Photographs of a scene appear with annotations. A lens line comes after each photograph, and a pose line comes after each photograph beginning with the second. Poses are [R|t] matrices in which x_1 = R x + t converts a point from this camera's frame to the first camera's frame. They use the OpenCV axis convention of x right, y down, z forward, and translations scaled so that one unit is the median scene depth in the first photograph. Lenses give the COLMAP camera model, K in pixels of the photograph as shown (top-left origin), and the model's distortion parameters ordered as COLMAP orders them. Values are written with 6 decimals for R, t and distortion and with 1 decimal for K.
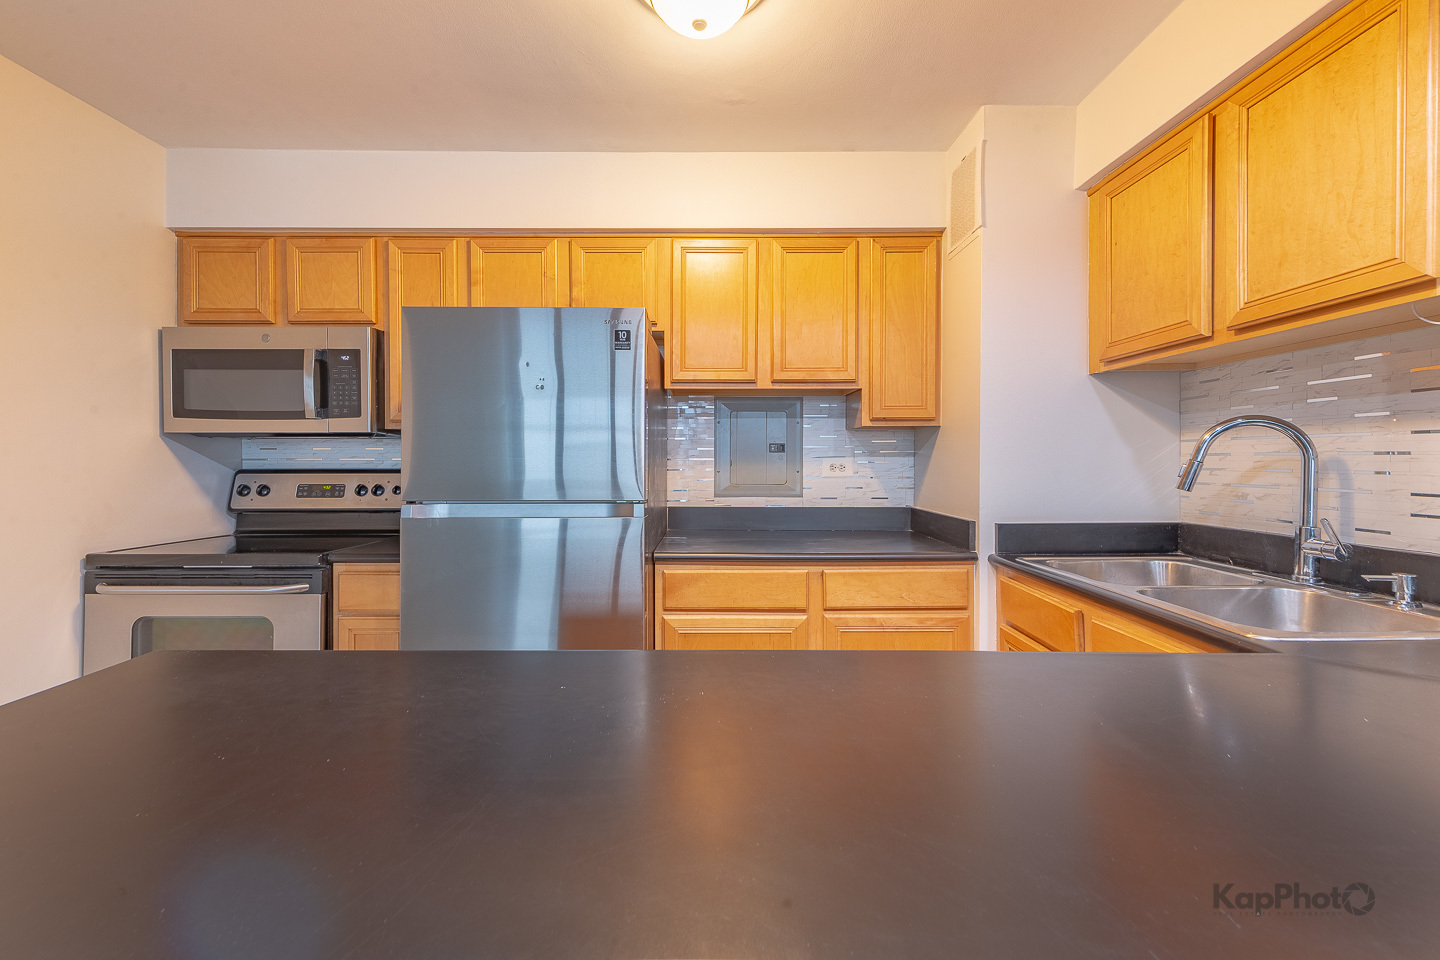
lens RADIAL K [[585.7, 0, 722.7], [0, 585.7, 461.2], [0, 0, 1]] dist [0.010336, -0.003238]
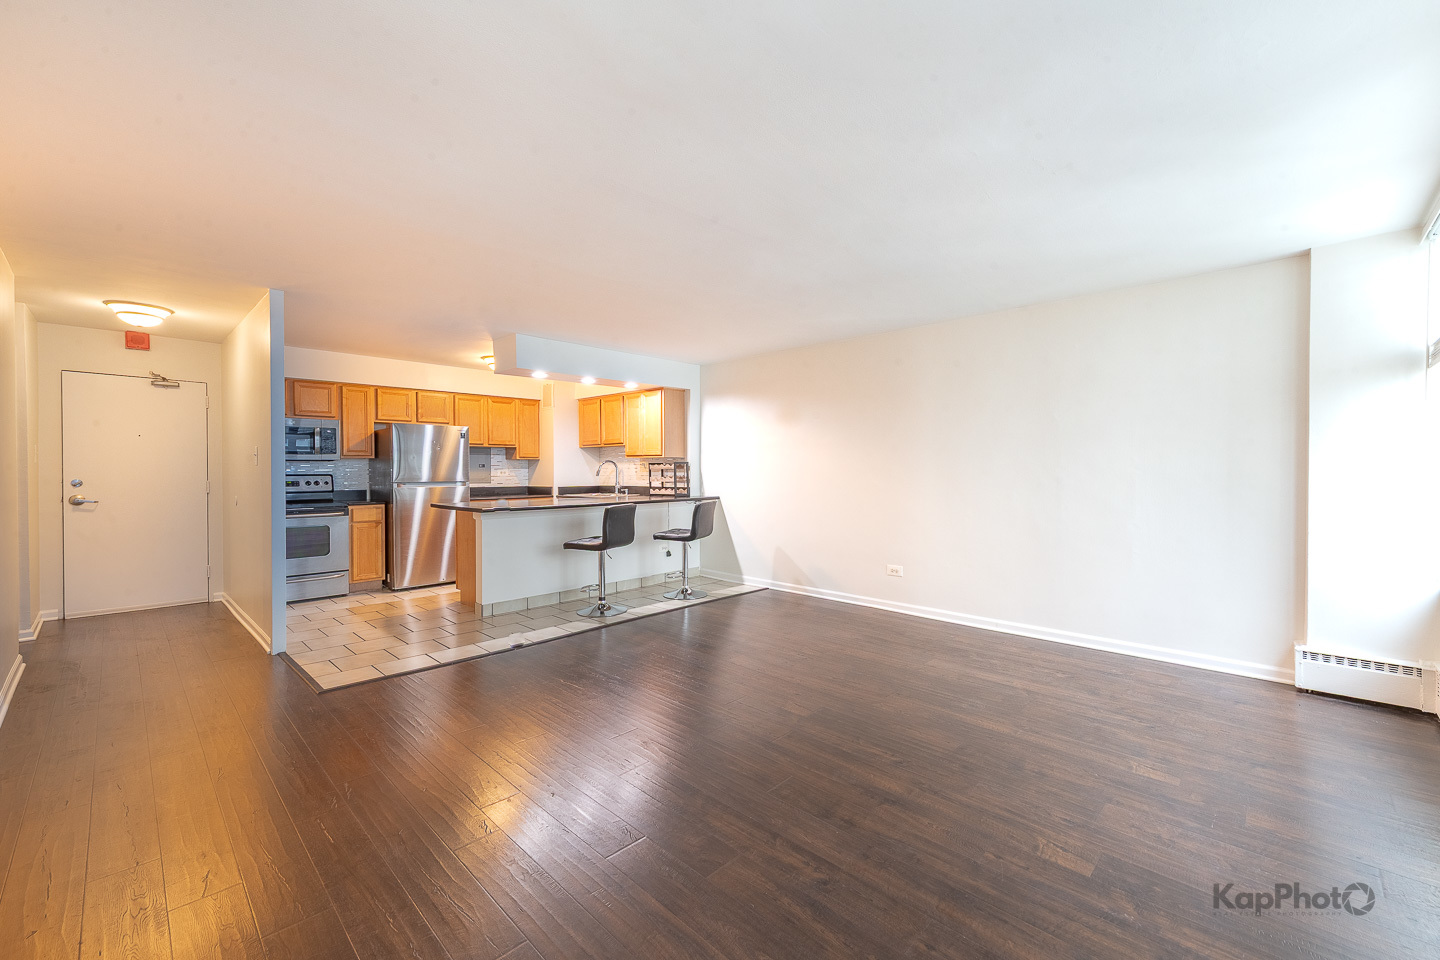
lens RADIAL K [[585.7, 0, 726.4], [0, 585.7, 479.6], [0, 0, 1]] dist [0.010336, -0.003238]
pose [[0.707991, -0.013371, 0.706095, -1.207451], [0.005857, 0.999898, 0.013061, 0.015475], [-0.706197, -0.005111, 0.707997, -2.057865]]
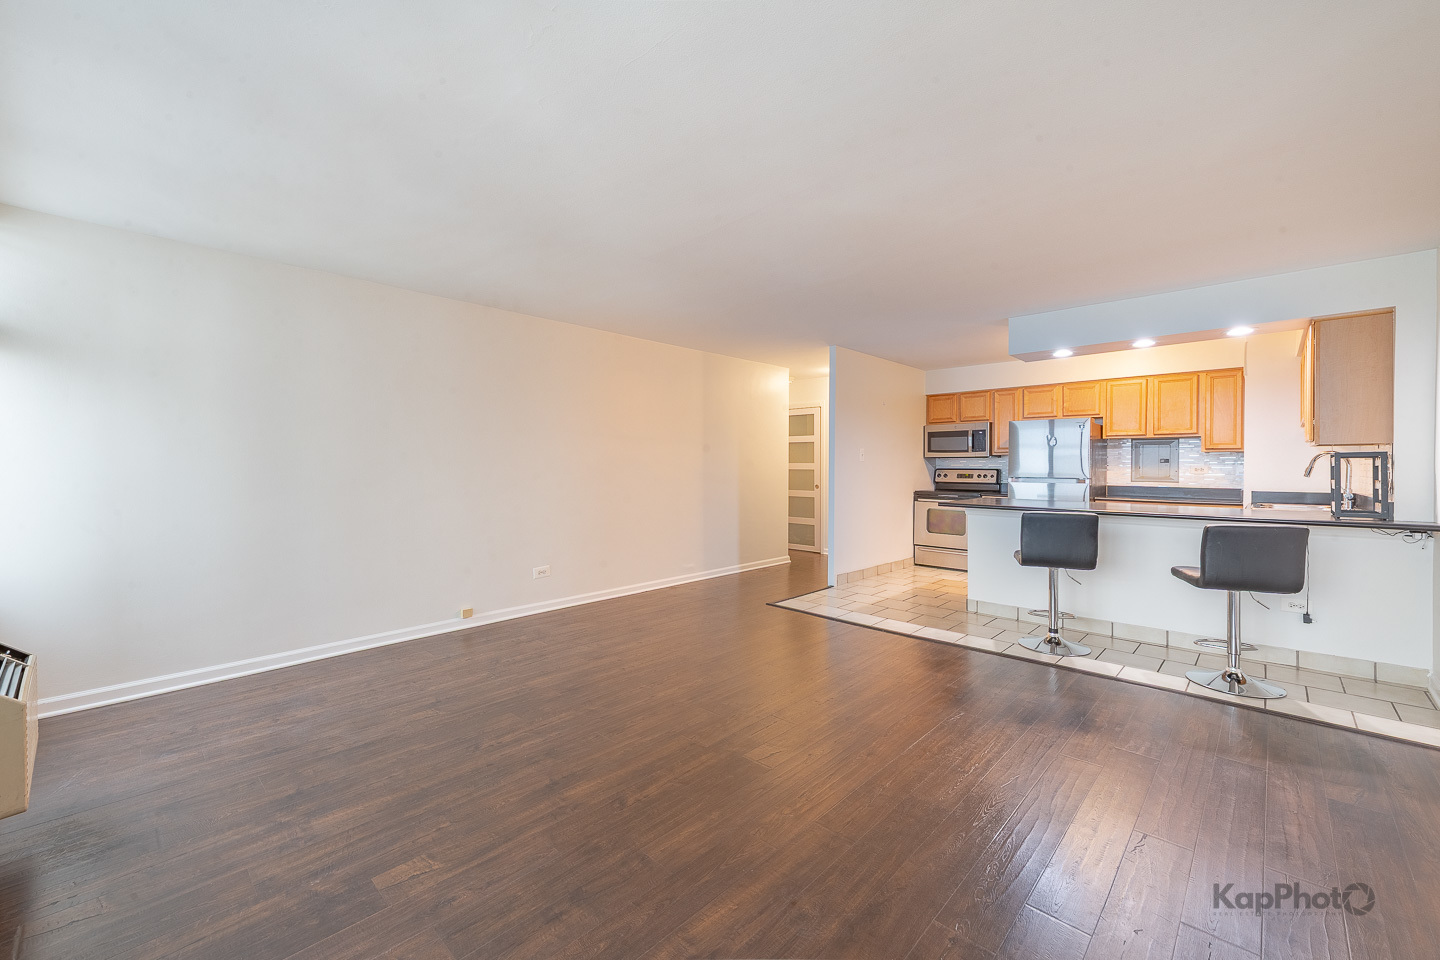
lens RADIAL K [[585.7, 0, 726.0], [0, 585.7, 465.4], [0, 0, 1]] dist [0.010336, -0.003238]
pose [[0.723355, 0.003958, -0.690465, 0.501198], [-0.008245, 0.999962, -0.002905, 0.017562], [0.690427, 0.007794, 0.723360, -2.086680]]
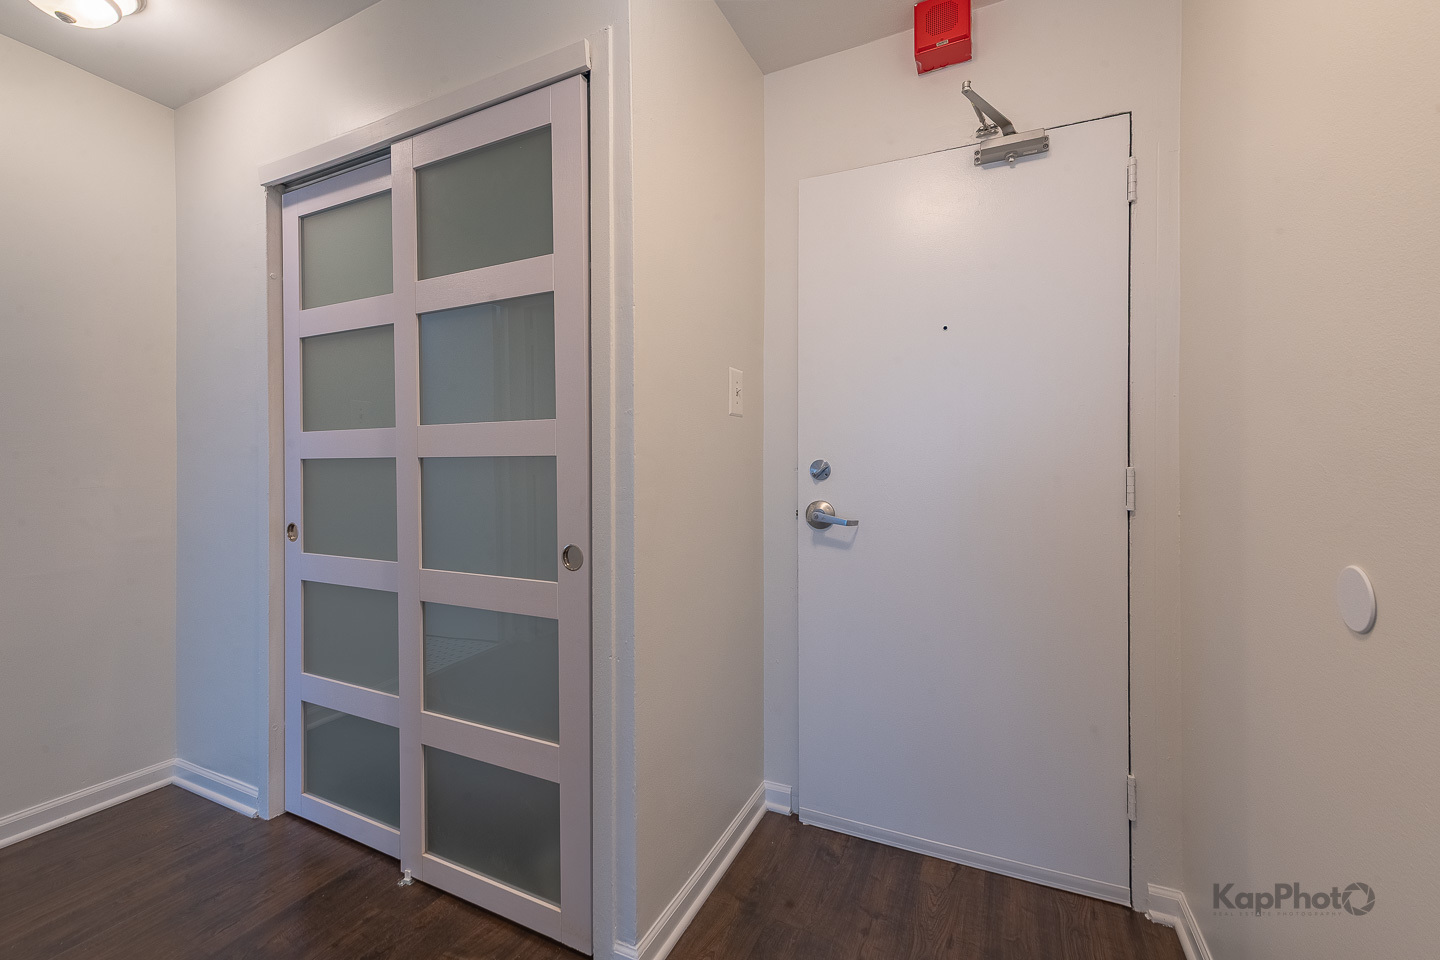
lens RADIAL K [[585.7, 0, 731.8], [0, 585.7, 474.4], [0, 0, 1]] dist [0.010336, -0.003238]
pose [[0.887312, -0.004018, -0.461152, -1.101601], [0.003574, 0.999992, -0.001837, 0.049538], [0.461156, -0.000018, 0.887319, 0.360957]]
